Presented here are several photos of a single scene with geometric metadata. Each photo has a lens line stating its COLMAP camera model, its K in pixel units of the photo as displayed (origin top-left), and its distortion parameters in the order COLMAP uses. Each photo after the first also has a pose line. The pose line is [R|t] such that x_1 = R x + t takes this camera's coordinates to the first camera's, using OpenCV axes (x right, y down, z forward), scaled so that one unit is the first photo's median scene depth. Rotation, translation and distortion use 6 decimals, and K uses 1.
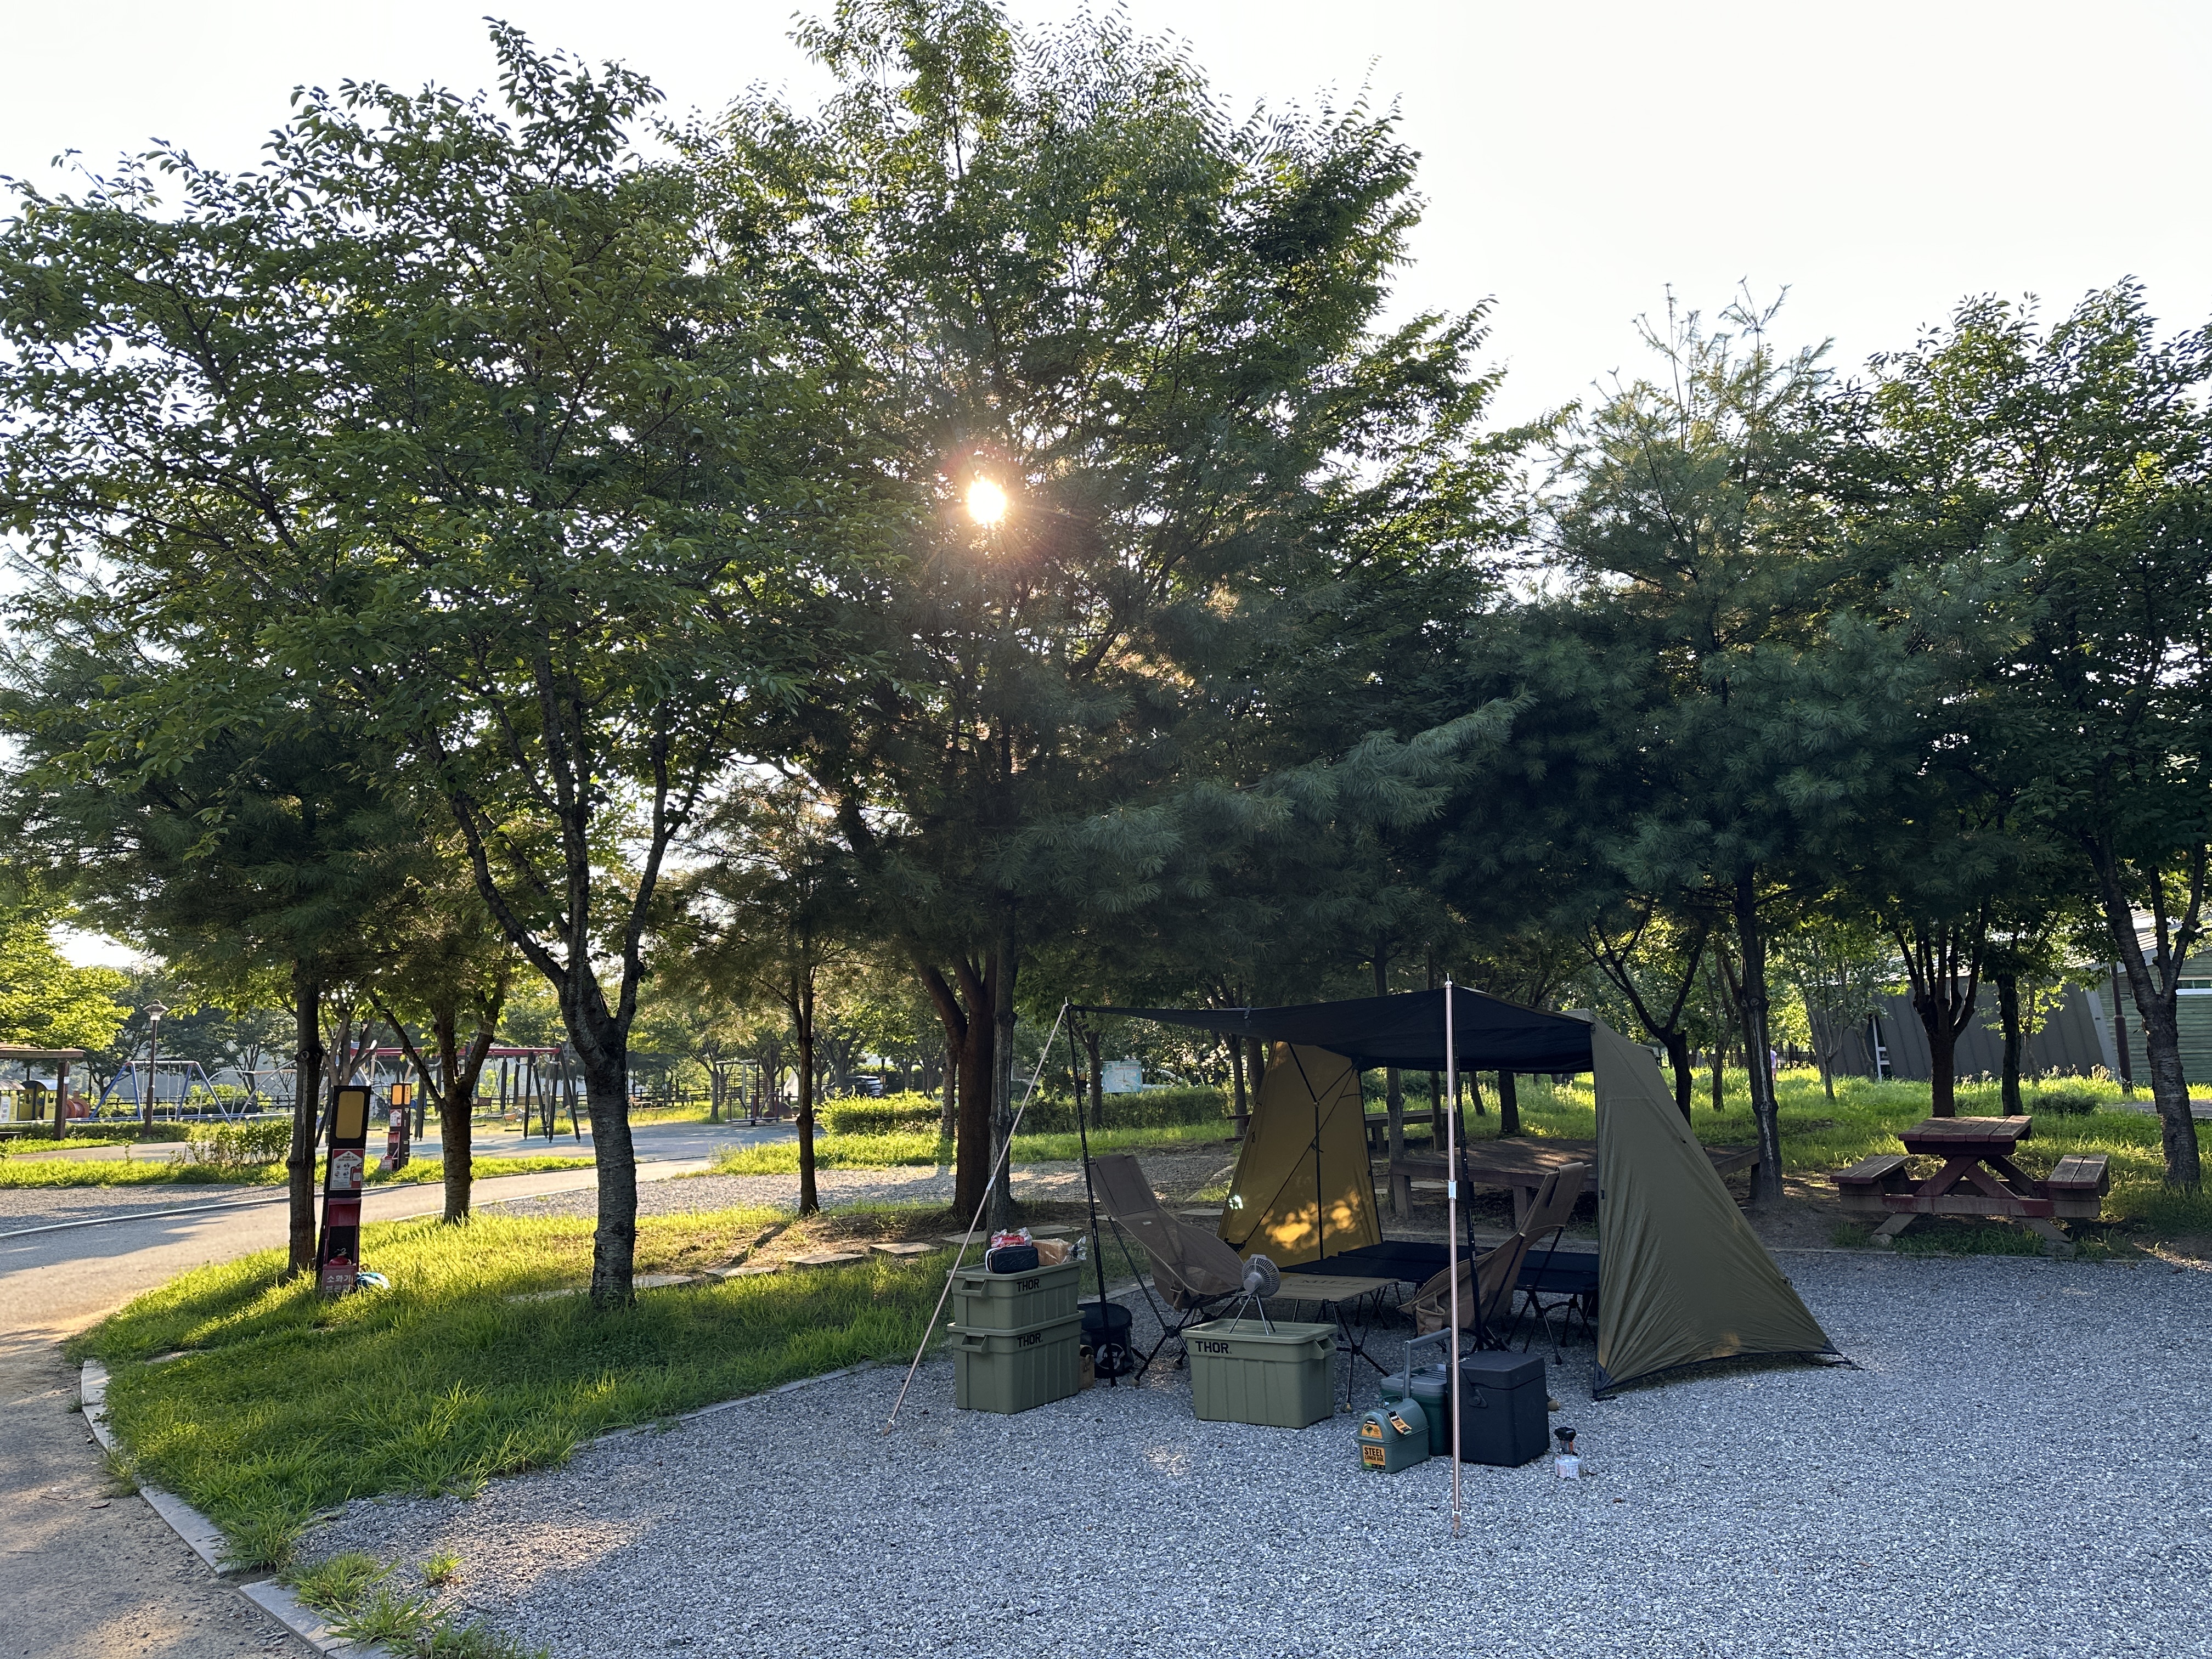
lens RADIAL K [[1570.4, 0, 1106.0], [0, 1570.4, 829.5], [0, 0, 1]] dist [0.187928, -0.360559]
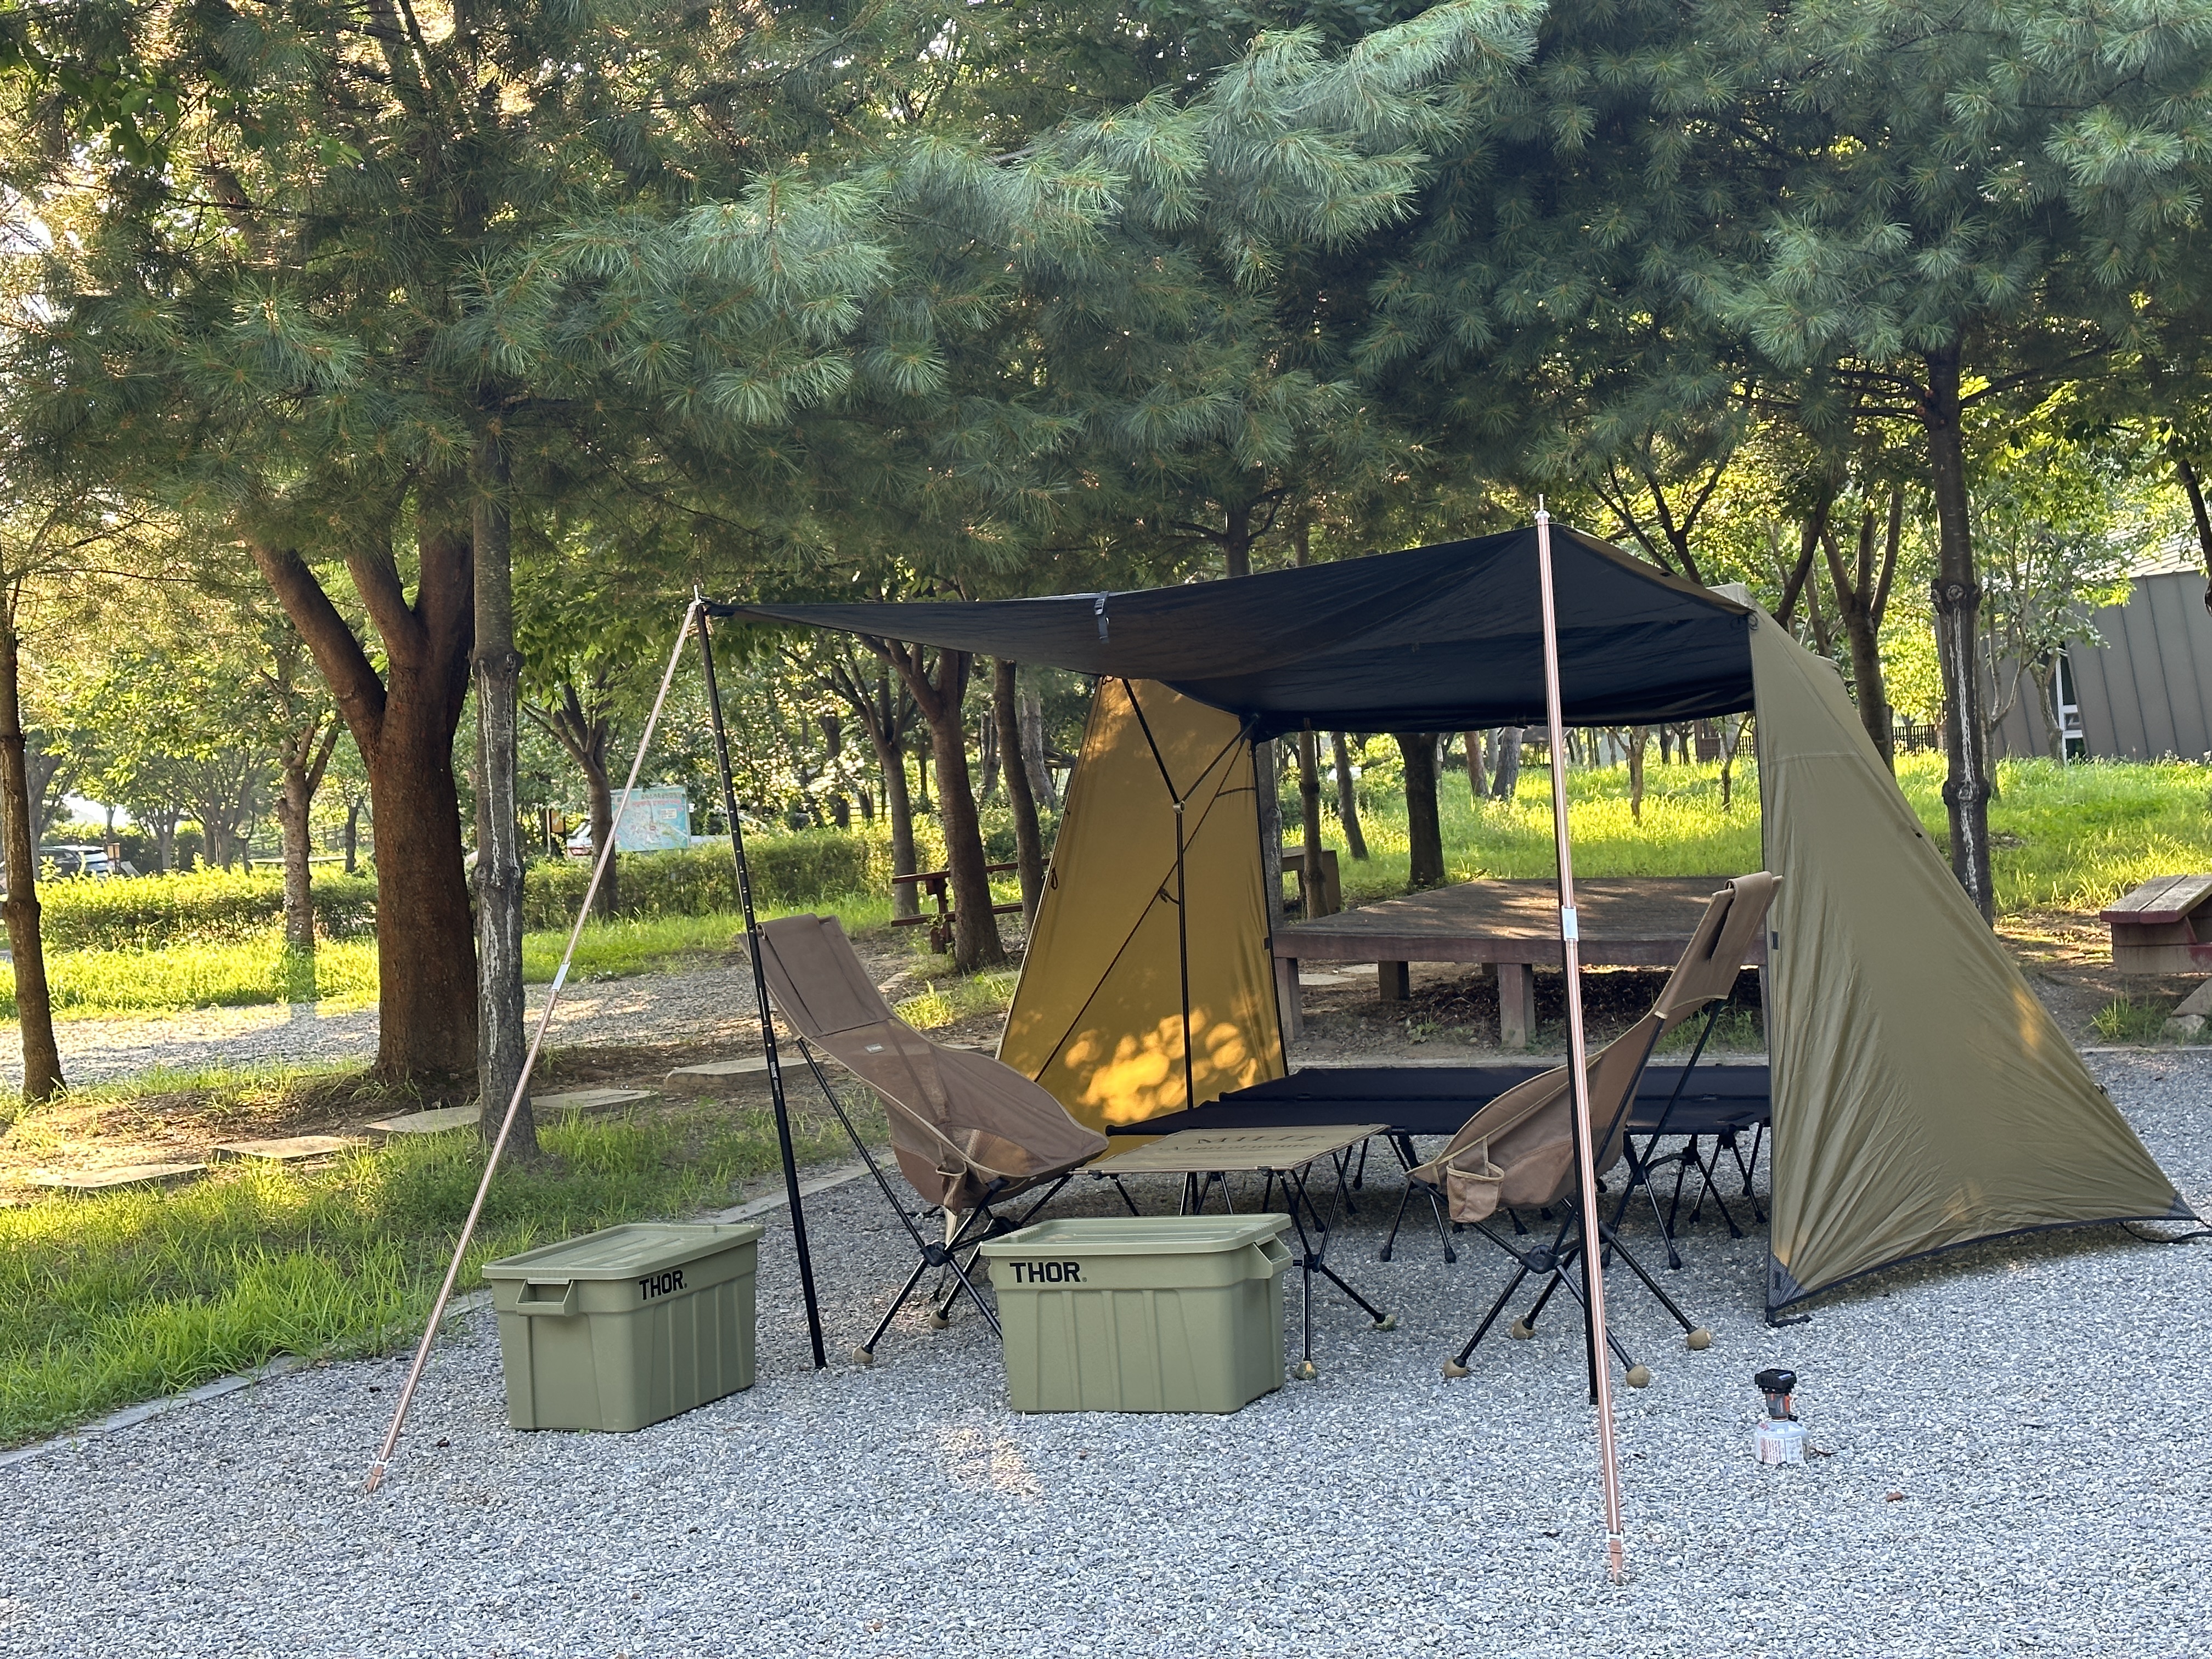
lens RADIAL K [[3123.7, 0, 1087.9], [0, 3123.7, 849.6], [0, 0, 1]] dist [0.155397, -0.057554]
pose [[0.985262, -0.037221, 0.166951, -0.044770], [0.010074, 0.986970, 0.160587, 0.023321], [-0.170753, -0.156539, 0.972800, 0.044689]]
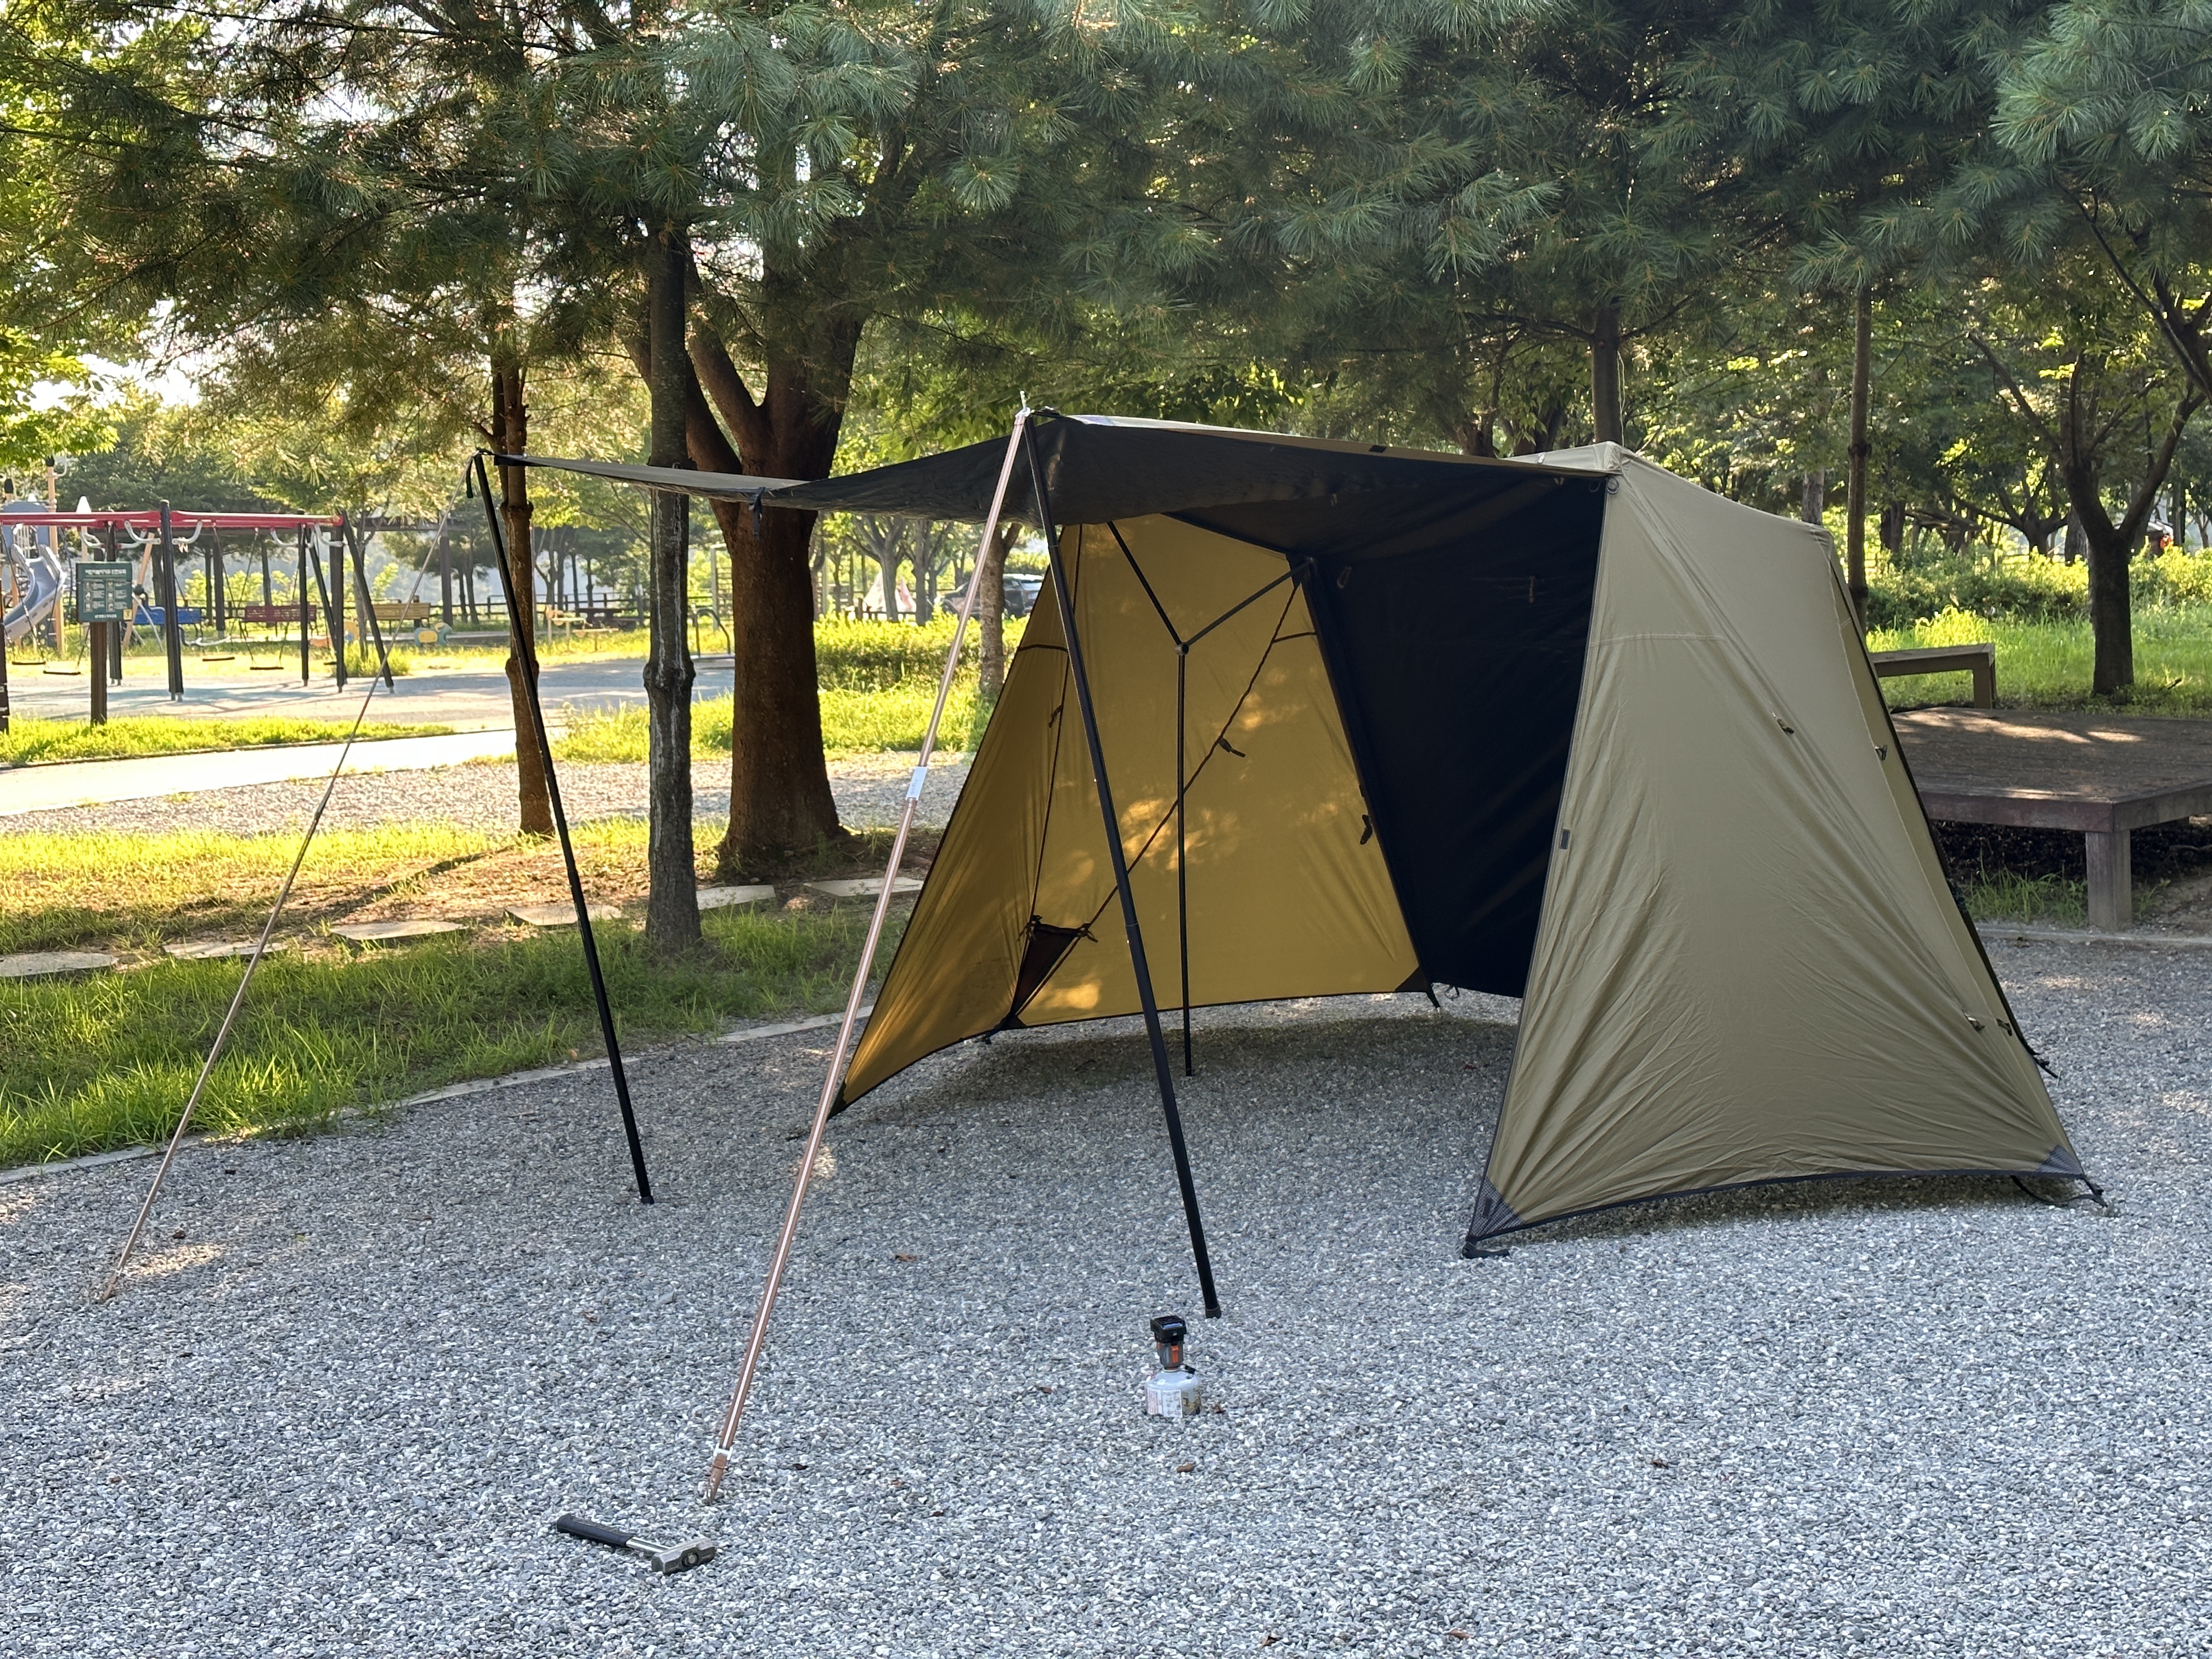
lens RADIAL K [[3113.8, 0, 1106.0], [0, 3113.8, 829.5], [0, 0, 1]] dist [0.119272, 0.004814]
pose [[0.986231, 0.015295, -0.164663, 0.209328], [0.023728, 0.972323, 0.232432, 0.005539], [0.163660, -0.233139, 0.958573, 0.065741]]
